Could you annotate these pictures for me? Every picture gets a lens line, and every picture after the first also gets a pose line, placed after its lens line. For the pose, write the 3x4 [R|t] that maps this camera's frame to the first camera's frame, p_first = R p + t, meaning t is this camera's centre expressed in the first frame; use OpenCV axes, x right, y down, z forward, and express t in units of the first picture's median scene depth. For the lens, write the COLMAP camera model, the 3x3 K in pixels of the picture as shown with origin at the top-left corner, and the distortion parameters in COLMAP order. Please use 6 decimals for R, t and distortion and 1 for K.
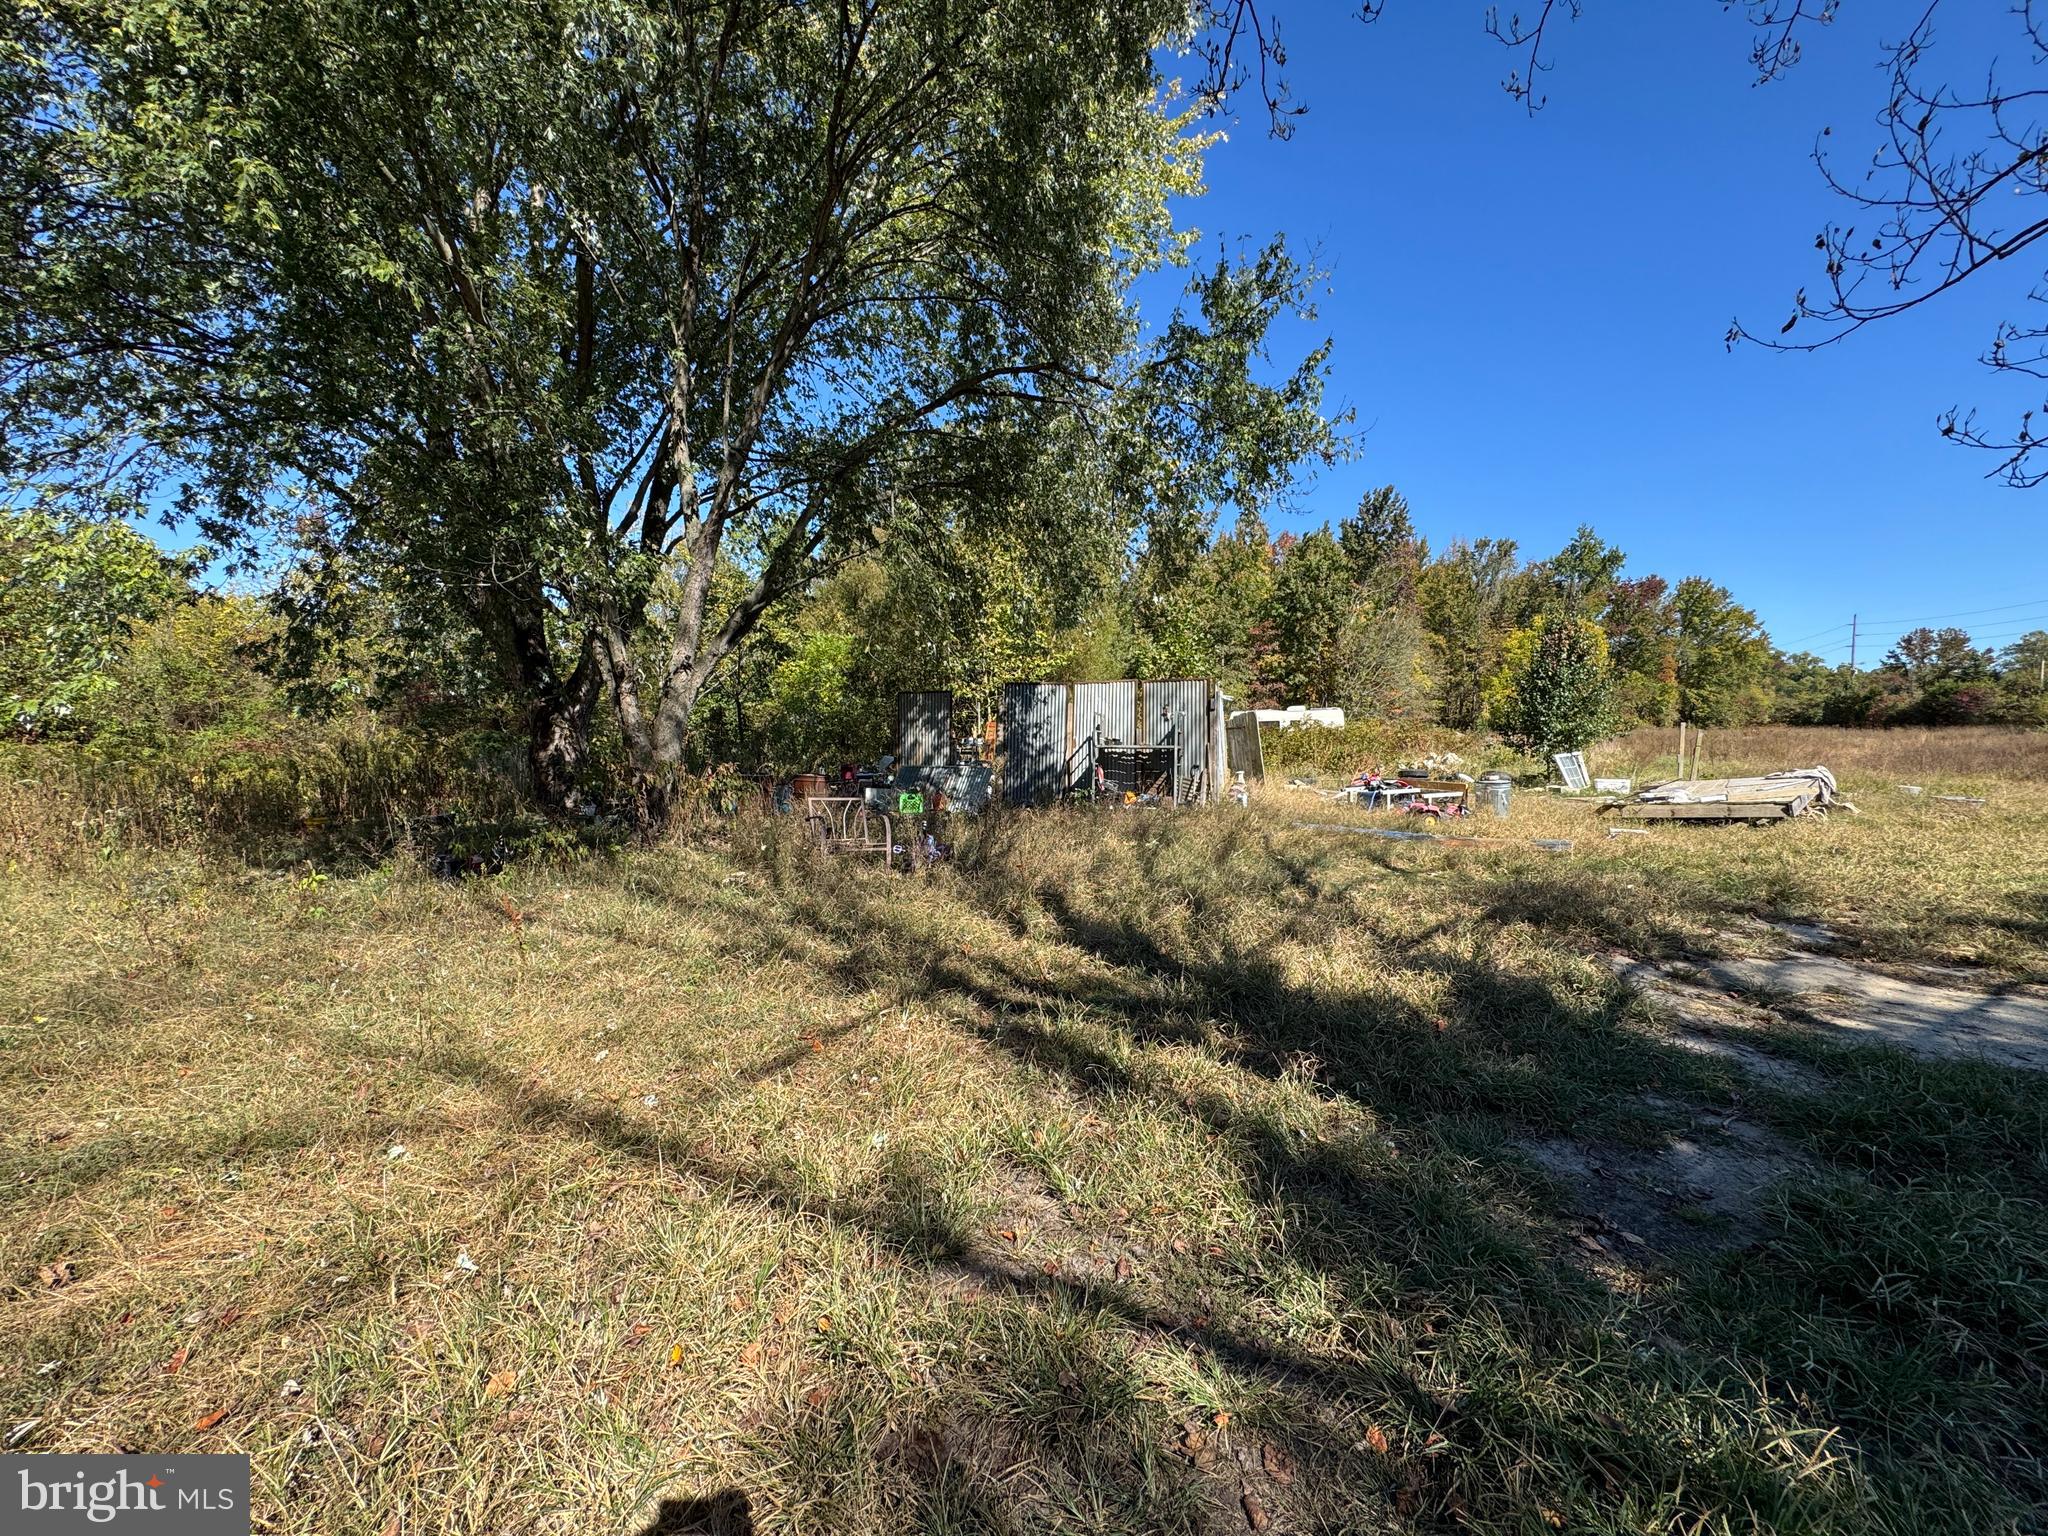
lens RADIAL K [[810.7, 0, 1018.4], [0, 810.7, 767.6], [0, 0, 1]] dist [-0.004911, 0.001030]
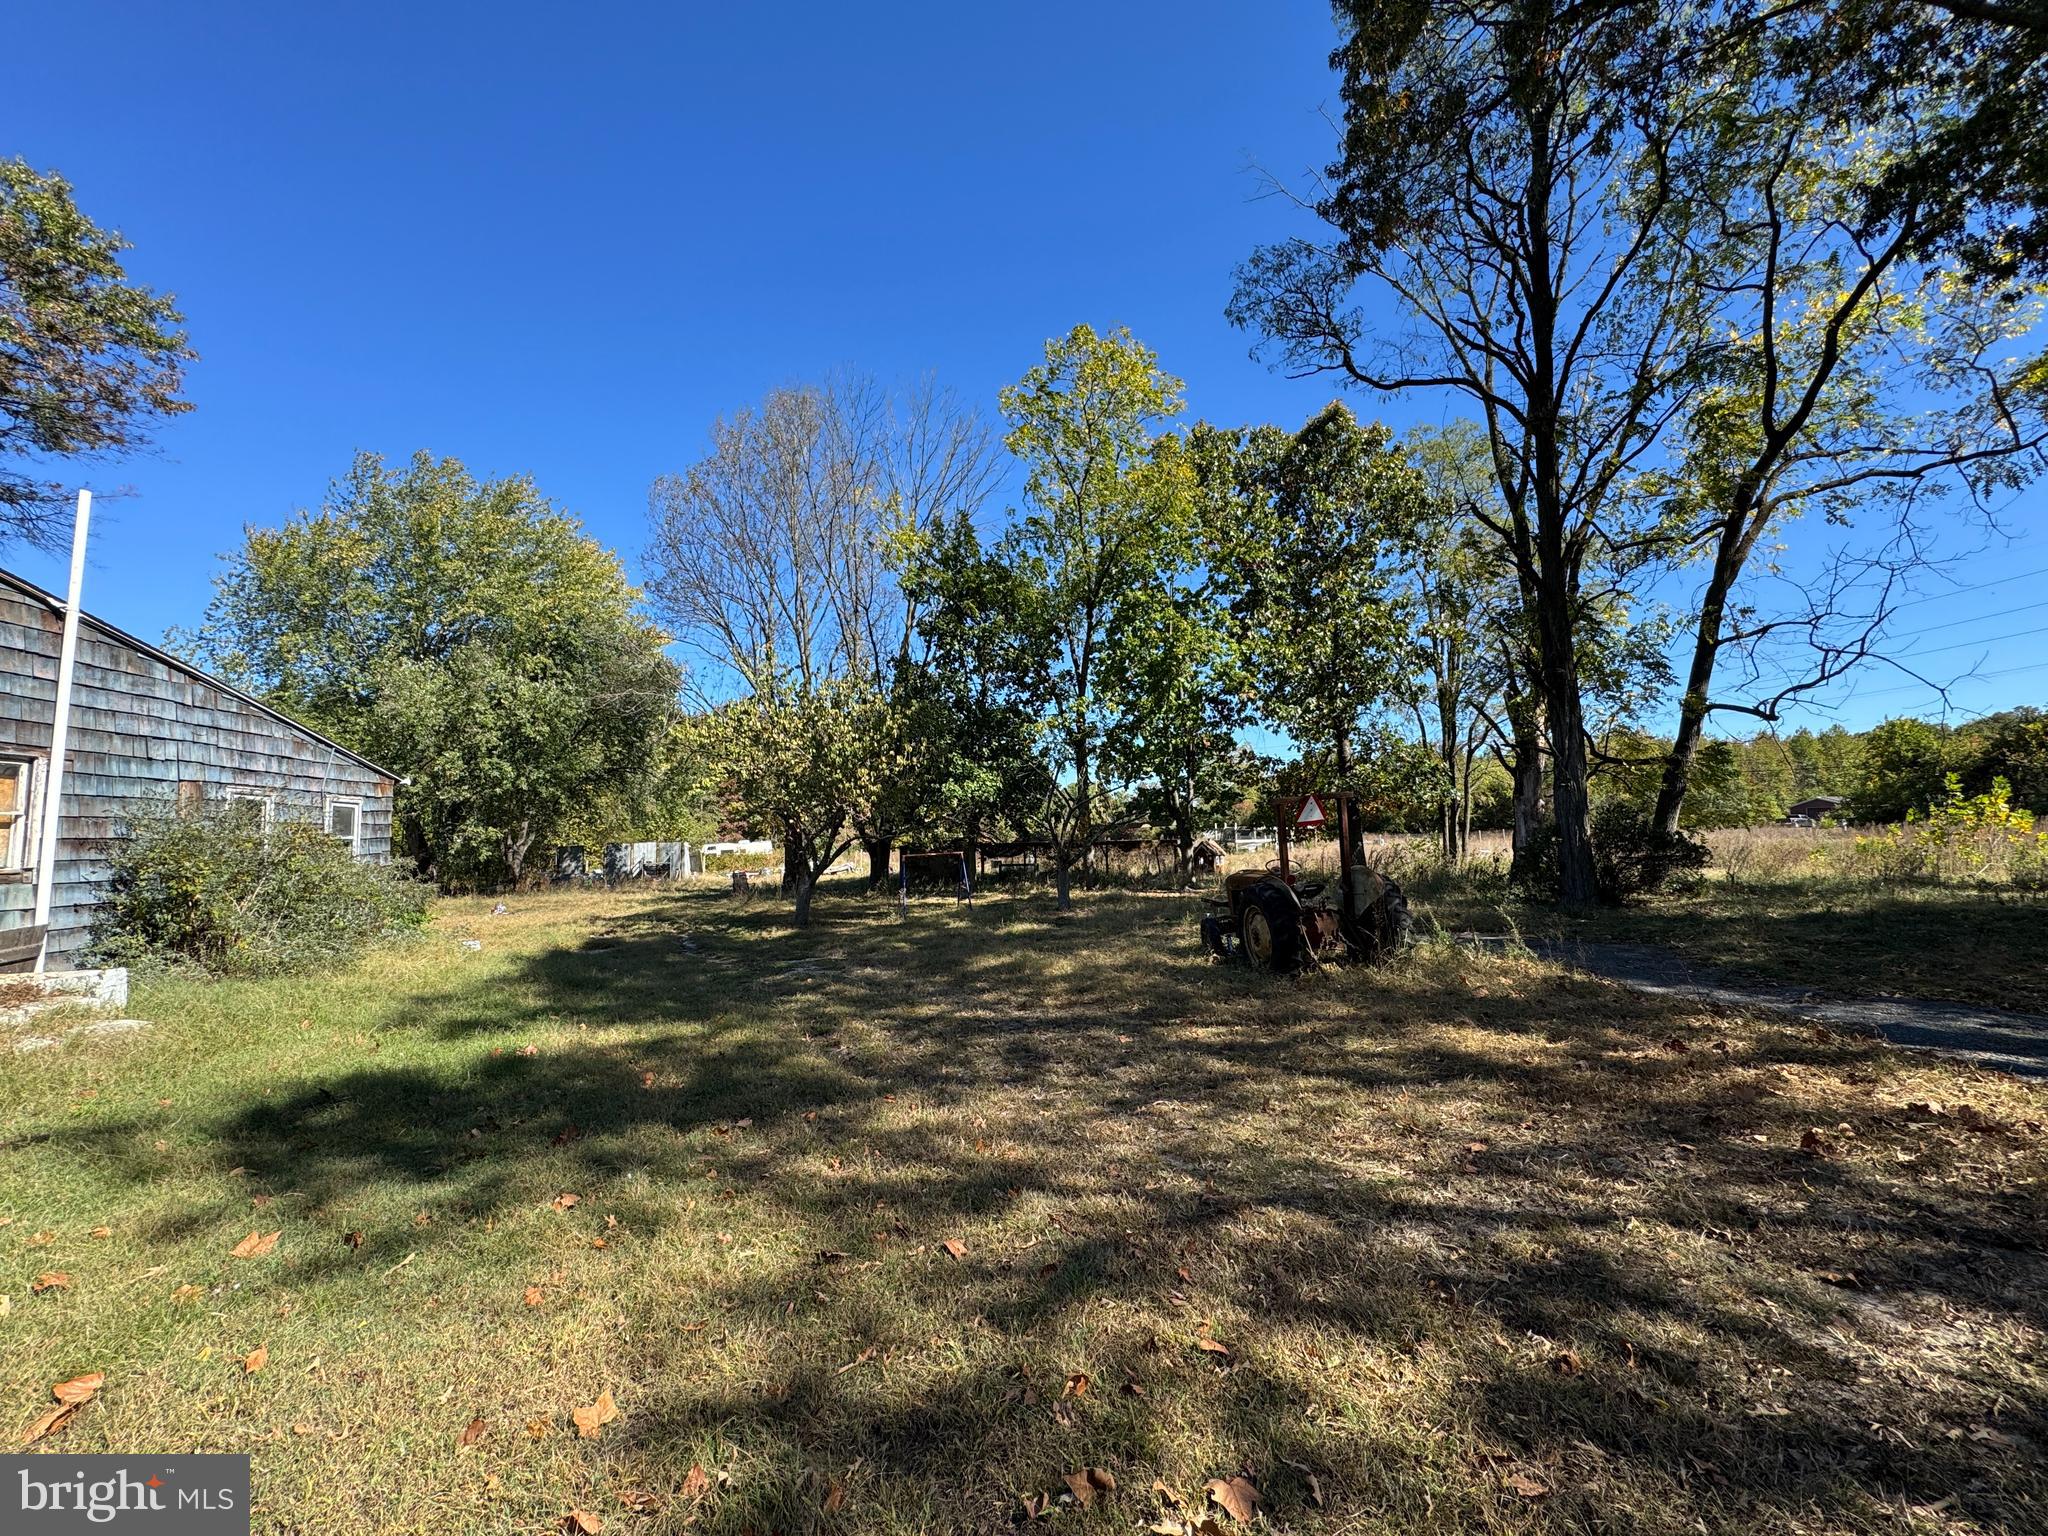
lens RADIAL K [[810.7, 0, 1020.1], [0, 810.7, 768.4], [0, 0, 1]] dist [-0.004911, 0.001030]
pose [[0.821750, 0.032312, 0.568931, -0.095681], [0.052571, 0.989835, -0.132150, 0.018773], [-0.567418, 0.138504, 0.811698, -0.462525]]
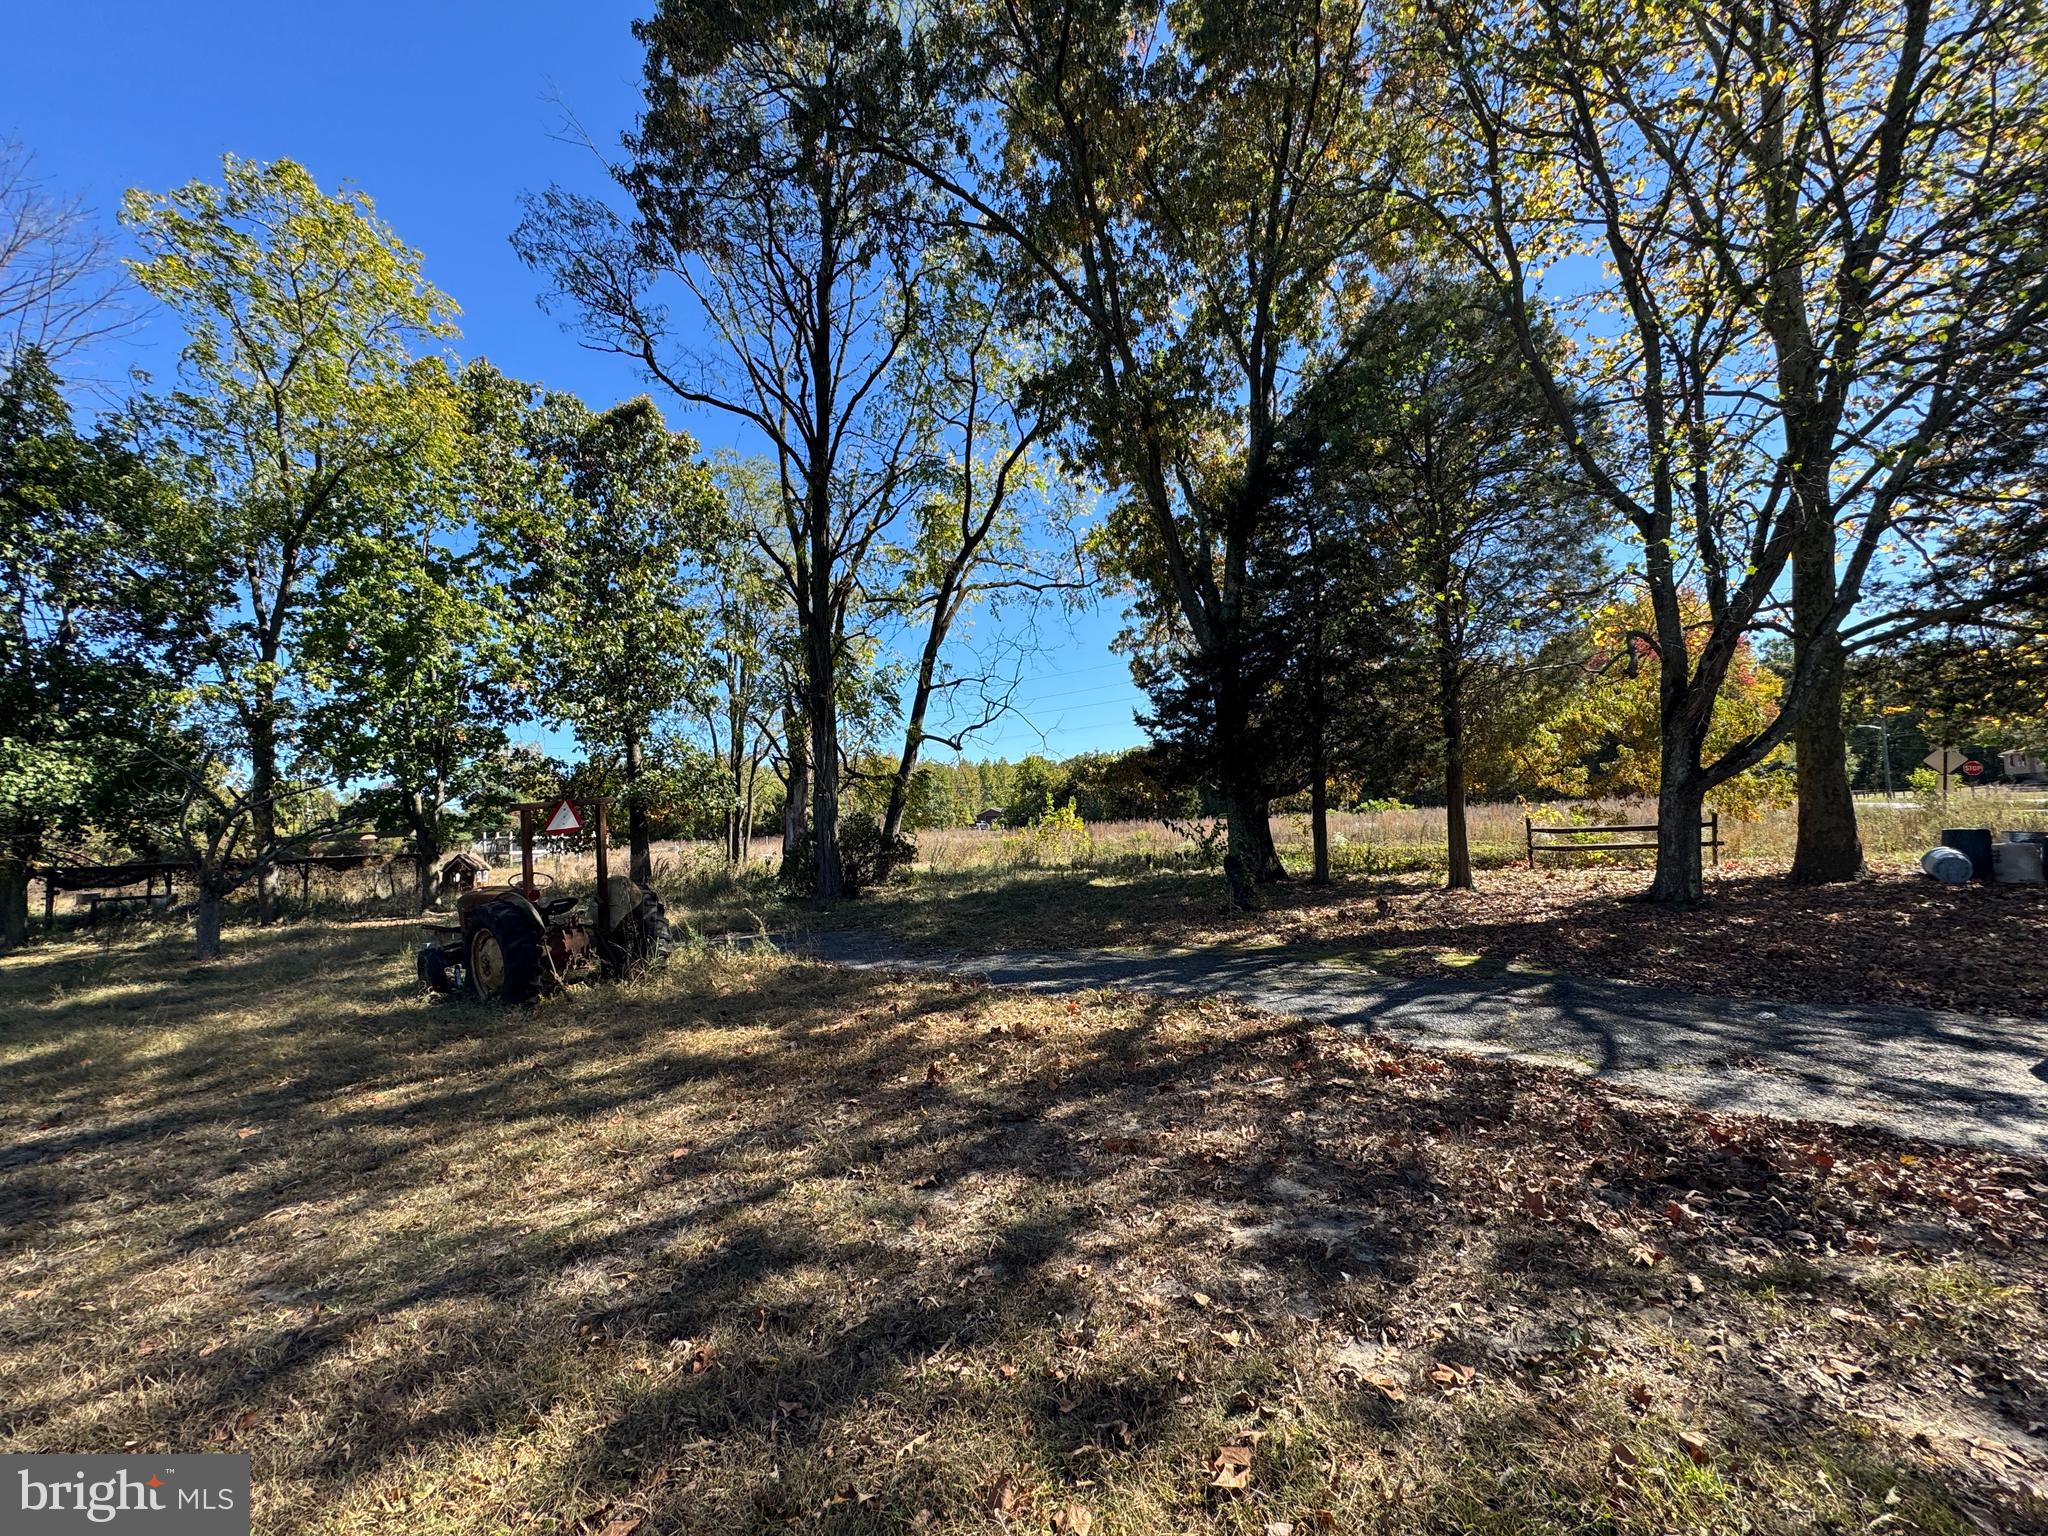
lens RADIAL K [[810.7, 0, 1020.0], [0, 810.7, 775.2], [0, 0, 1]] dist [-0.004911, 0.001030]
pose [[0.150205, 0.054902, 0.987129, -0.090394], [0.094255, 0.993114, -0.069577, 0.019044], [-0.984152, 0.103493, 0.143995, -0.465549]]
